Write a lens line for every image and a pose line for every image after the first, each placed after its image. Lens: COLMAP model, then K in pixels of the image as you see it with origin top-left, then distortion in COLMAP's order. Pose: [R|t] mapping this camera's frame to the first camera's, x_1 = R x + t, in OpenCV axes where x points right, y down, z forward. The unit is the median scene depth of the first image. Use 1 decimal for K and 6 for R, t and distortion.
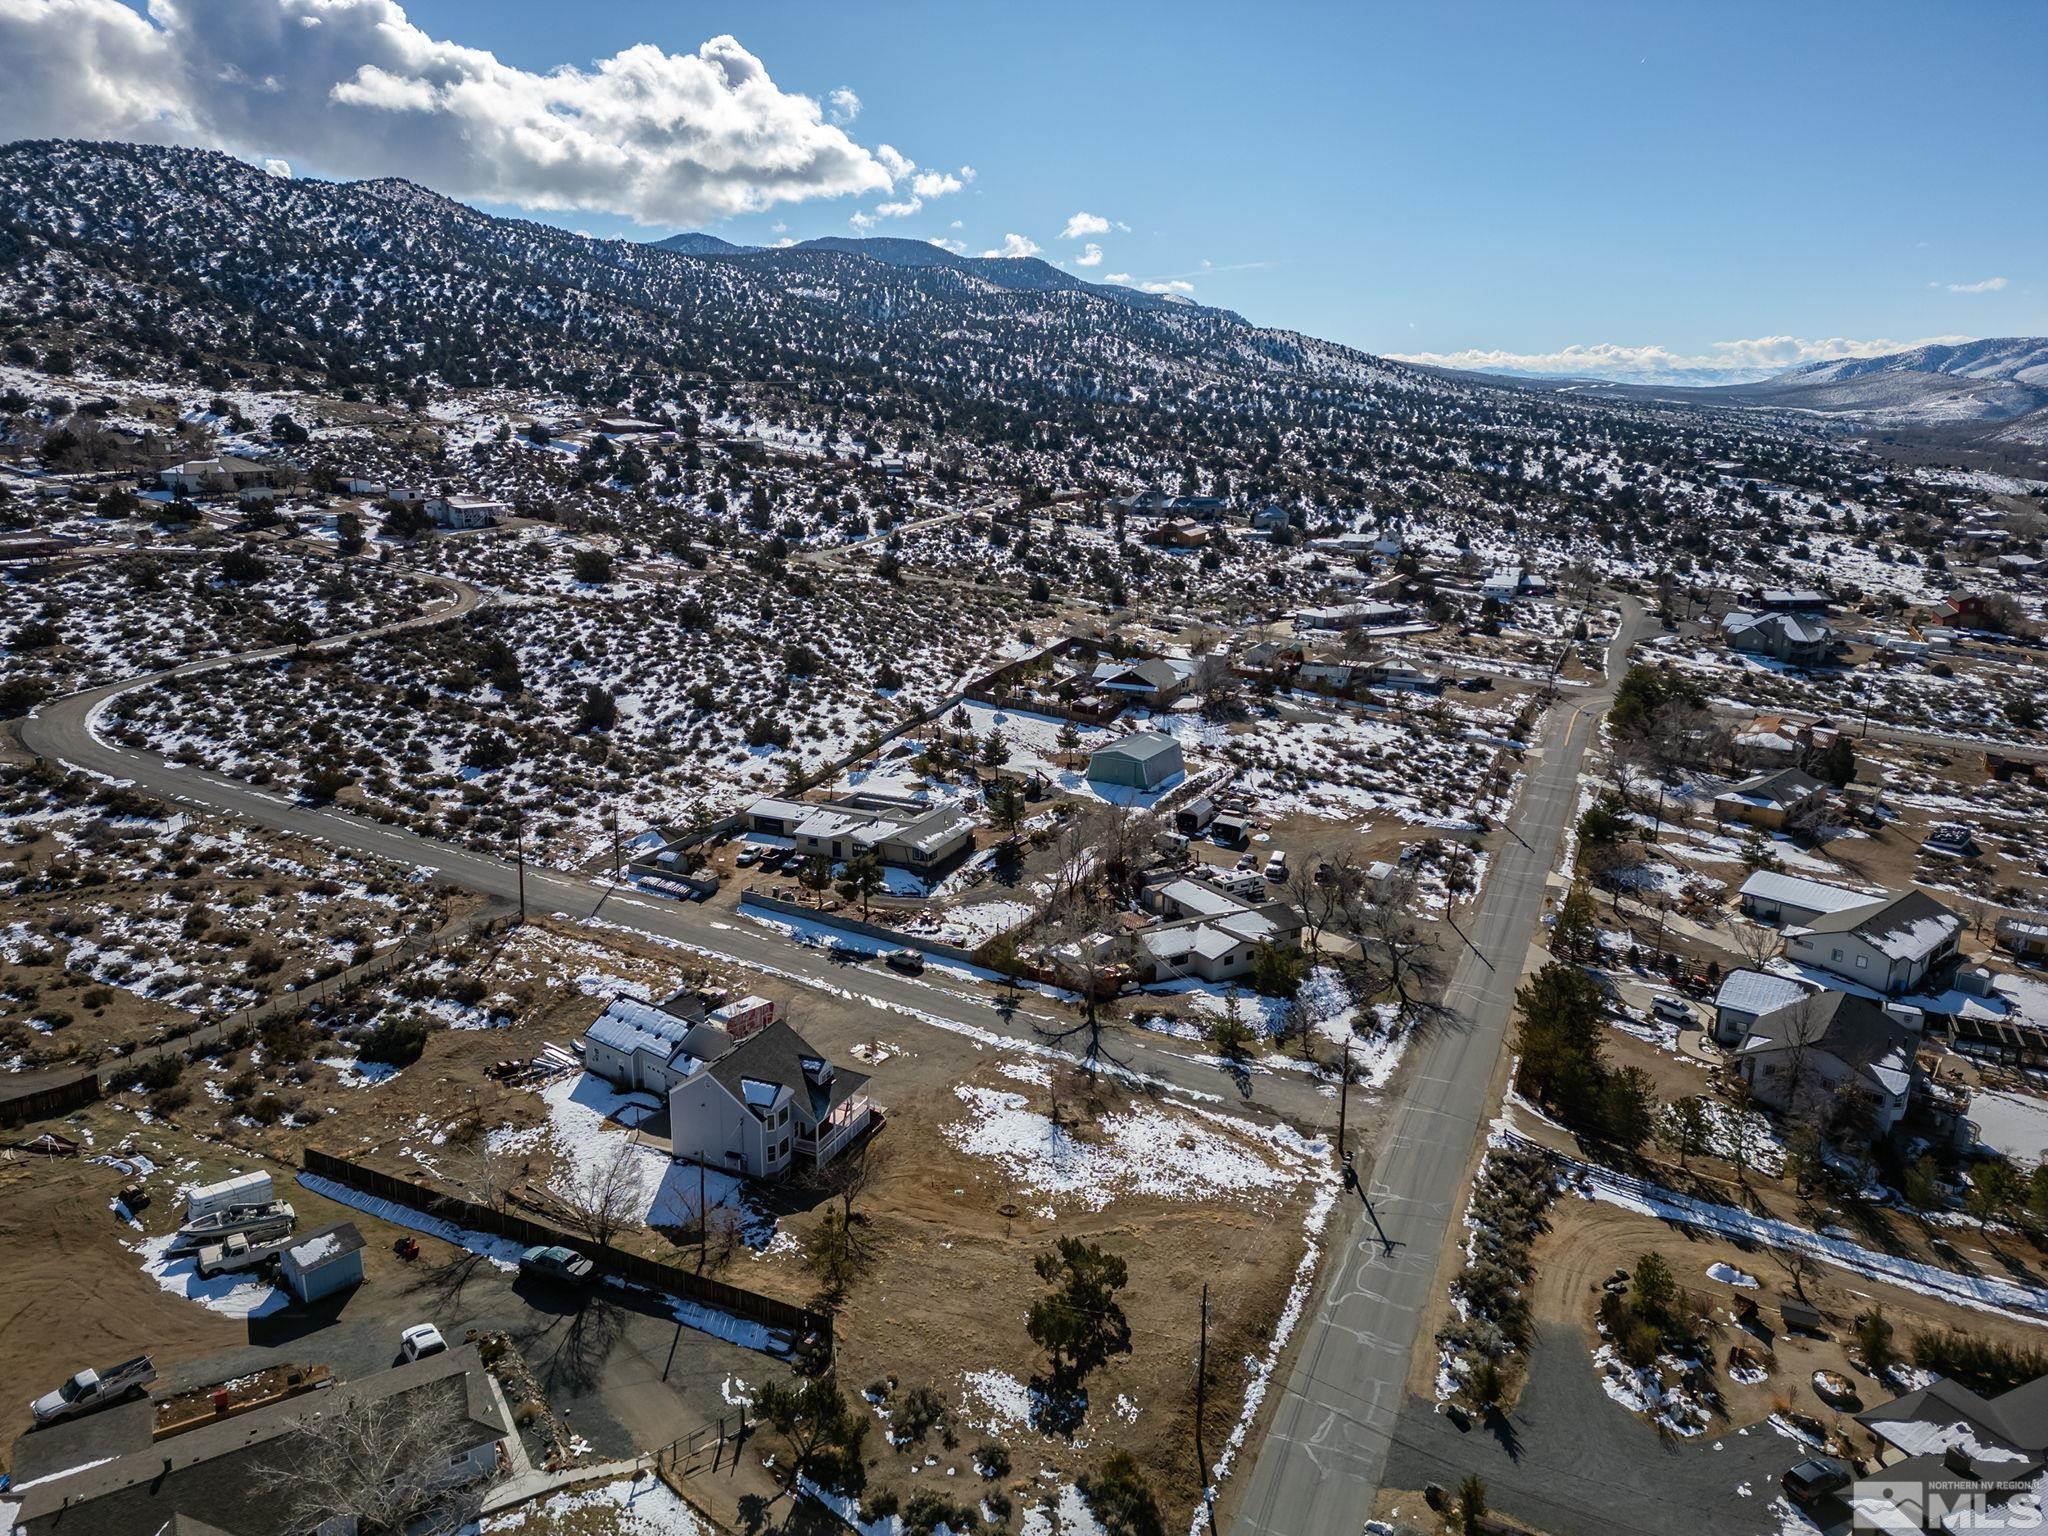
lens RADIAL K [[1412.7, 0, 1024.1], [0, 1412.7, 776.0], [0, 0, 1]] dist [0.095734, -0.058850]
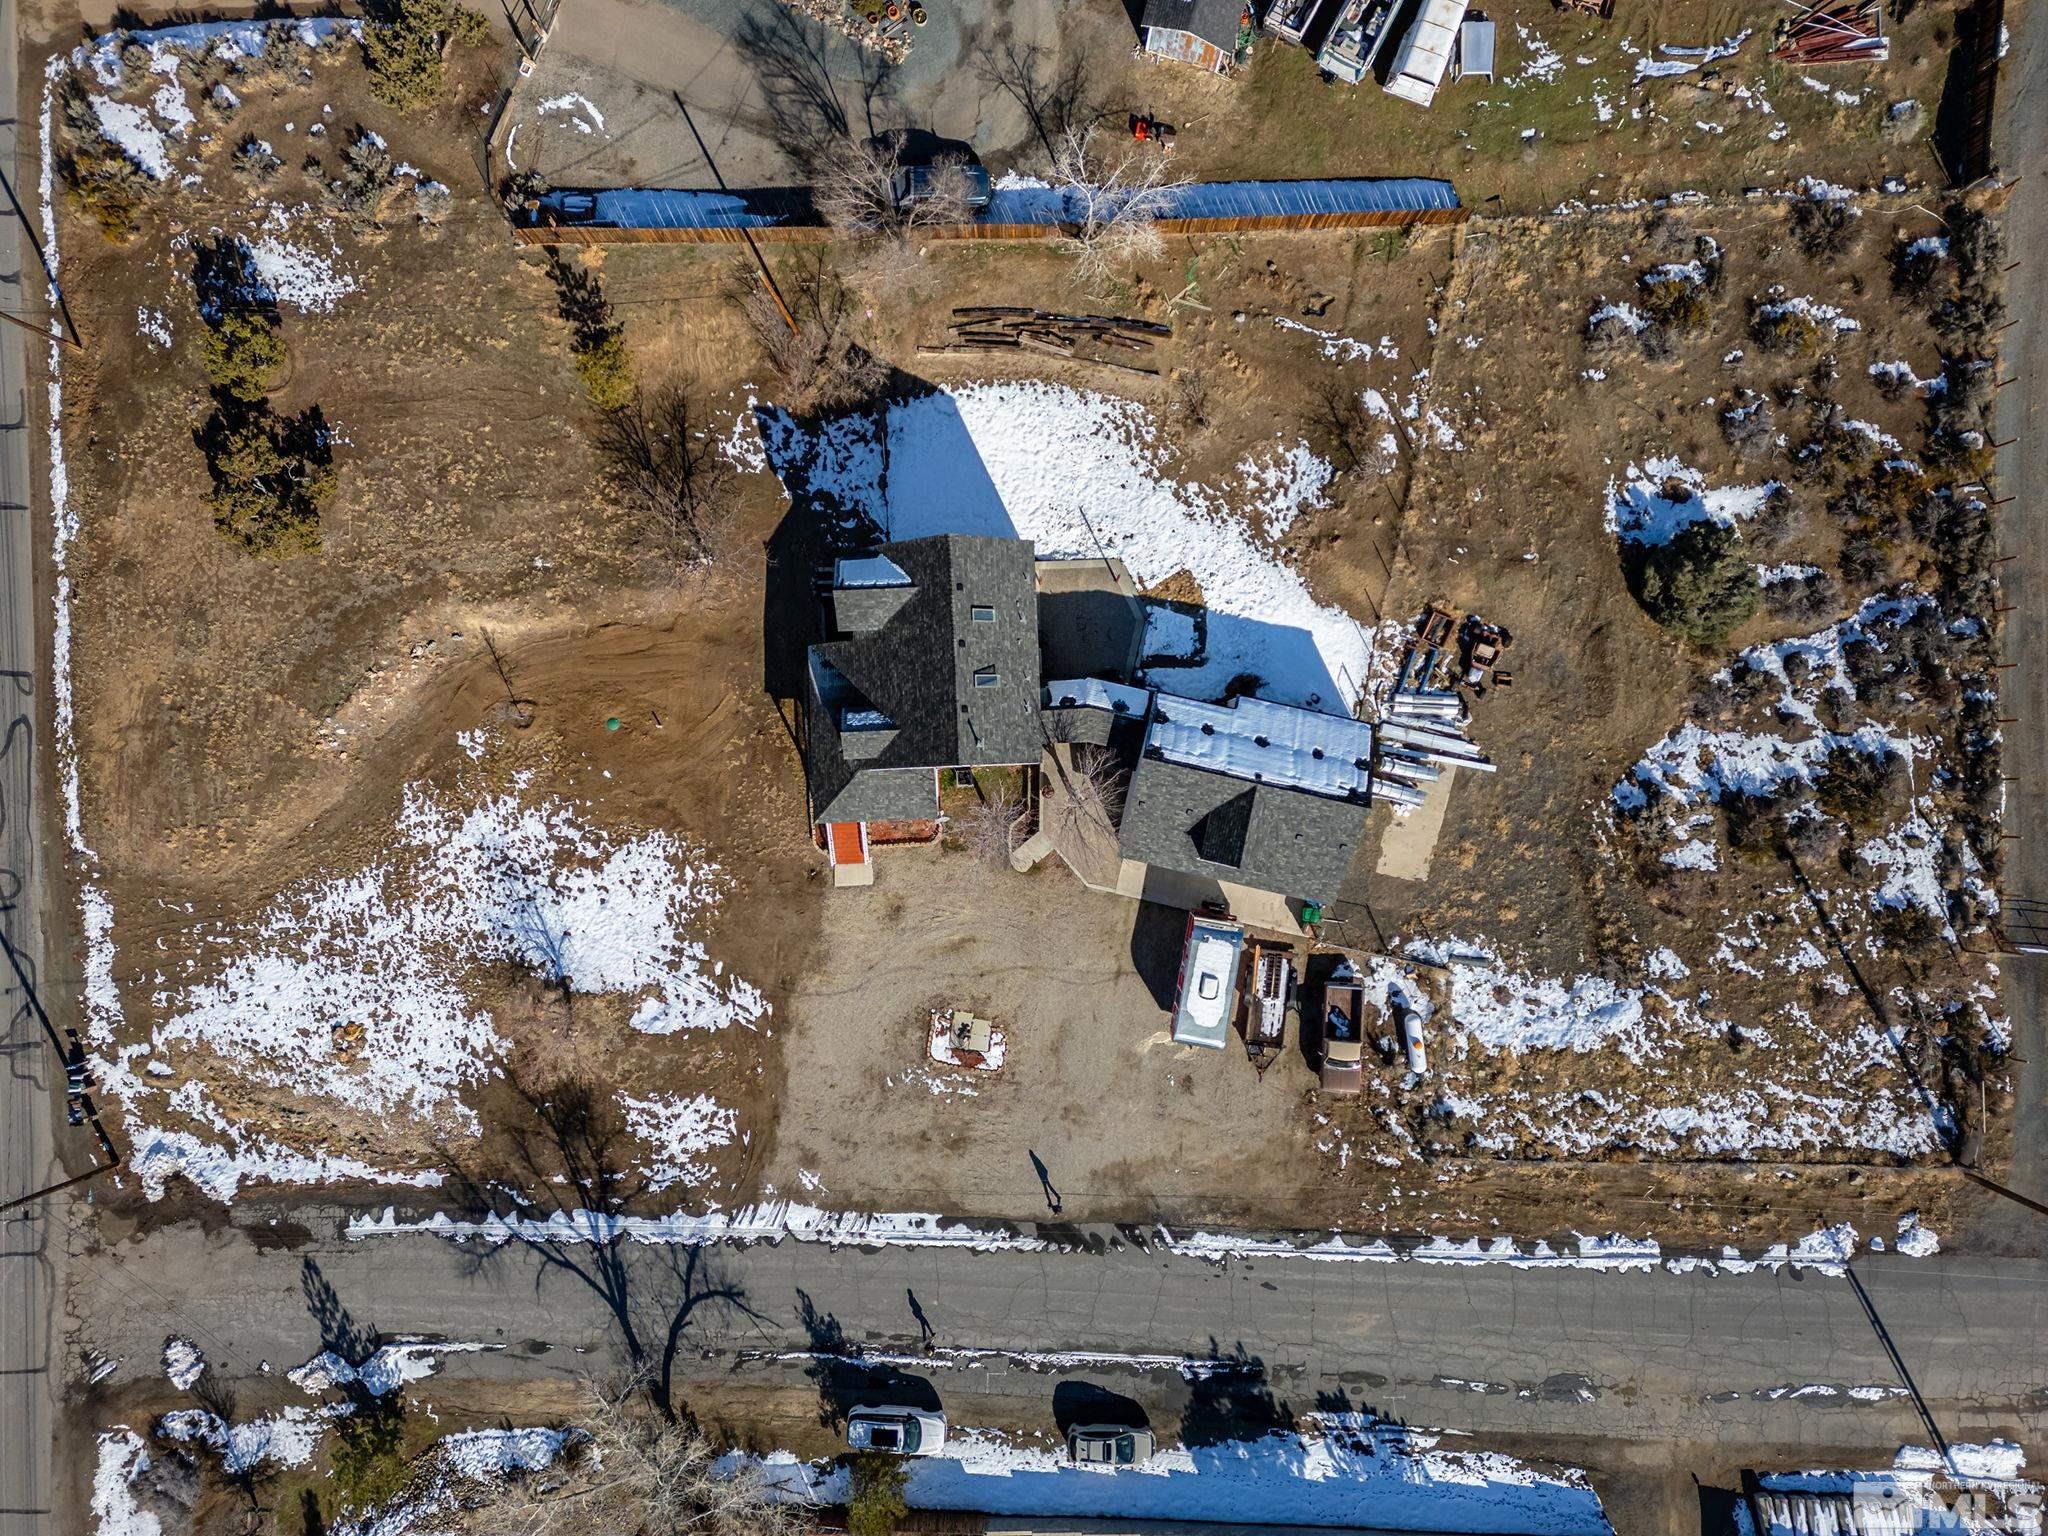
lens RADIAL K [[1412.7, 0, 1024.1], [0, 1412.7, 776.0], [0, 0, 1]] dist [0.095734, -0.058850]
pose [[-0.904795, 0.425569, -0.015356, -0.176633], [-0.117647, -0.215146, 0.969470, -0.329853], [0.409273, 0.878978, 0.244730, 0.850996]]
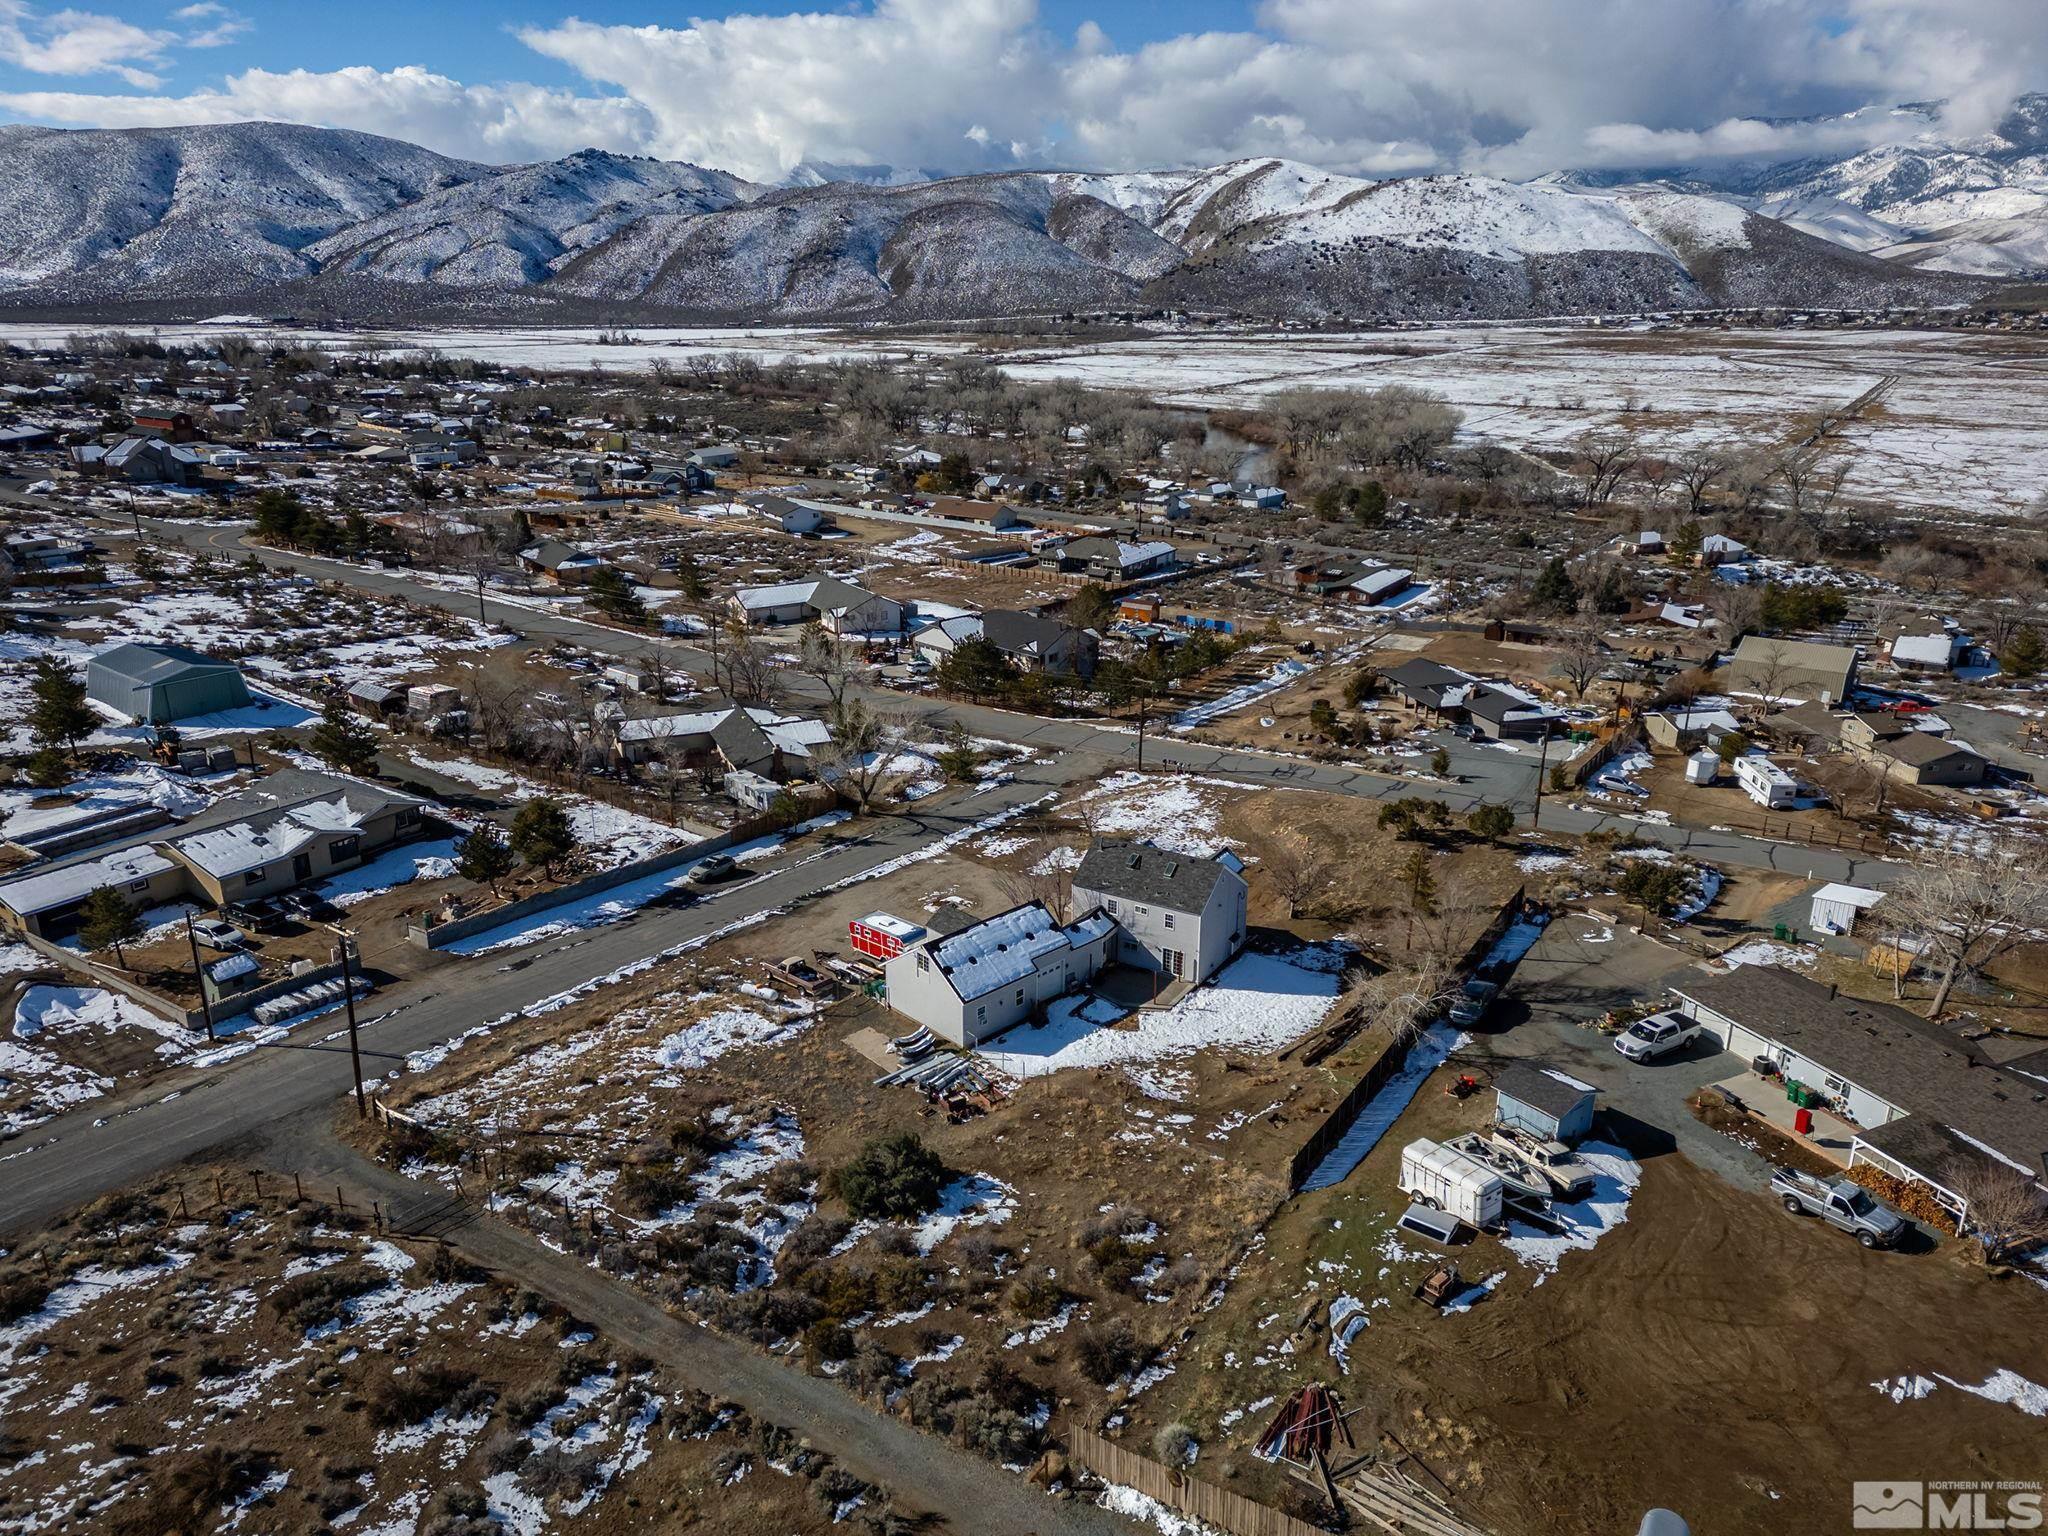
lens RADIAL K [[1412.7, 0, 1024.1], [0, 1412.7, 776.0], [0, 0, 1]] dist [0.095734, -0.058850]
pose [[0.147623, -0.340897, 0.928438, -0.943309], [0.254068, 0.920292, 0.297509, -0.130673], [-0.955854, 0.191967, 0.222467, 0.808156]]
